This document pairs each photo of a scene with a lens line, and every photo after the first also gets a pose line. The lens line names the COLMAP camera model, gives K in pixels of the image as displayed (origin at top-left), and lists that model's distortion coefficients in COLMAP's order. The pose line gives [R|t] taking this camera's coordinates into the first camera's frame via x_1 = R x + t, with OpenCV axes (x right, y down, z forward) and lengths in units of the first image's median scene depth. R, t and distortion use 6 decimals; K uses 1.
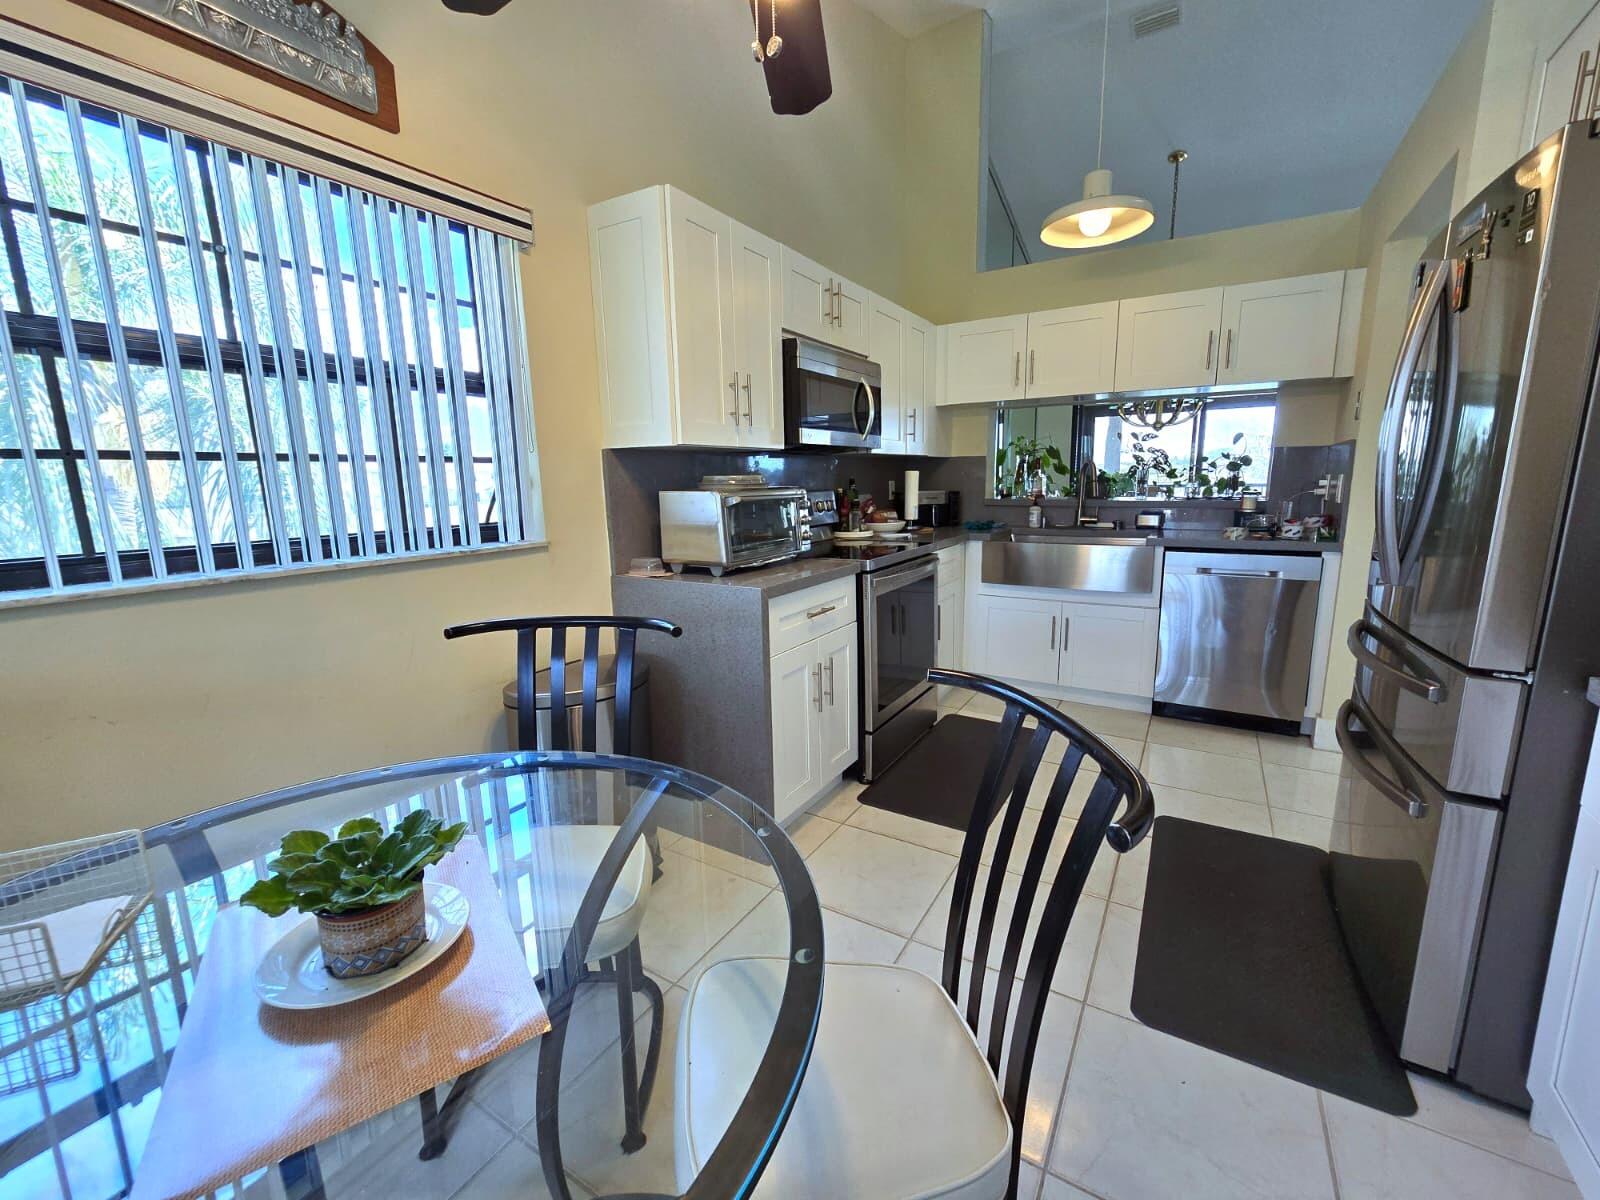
lens RADIAL K [[645.4, 0, 800.0], [0, 645.4, 600.0], [0, 0, 1]] dist [-0.018961, -0.000231]
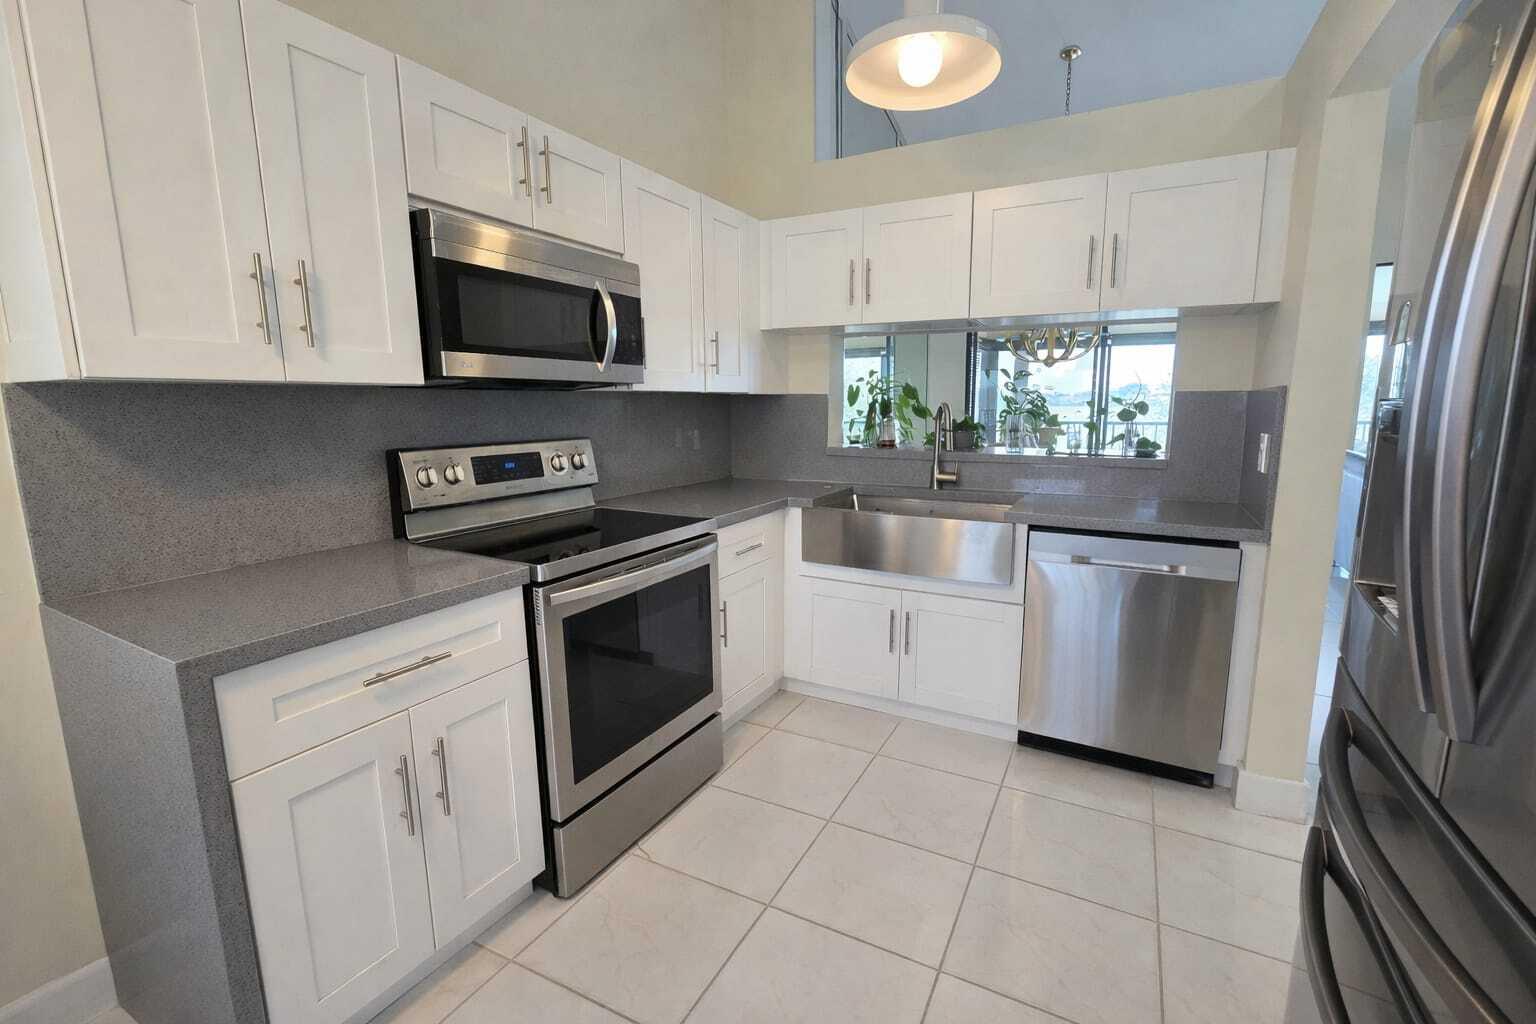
lens RADIAL K [[675.8, 0, 768.0], [0, 675.8, 512.0], [0, 0, 1]] dist [0.000005, 0.000091]
pose [[0.997451, 0.005815, 0.071124, 0.220058], [-0.003453, 0.999440, -0.033293, -0.072591], [-0.071278, 0.032963, 0.996912, 0.260961]]
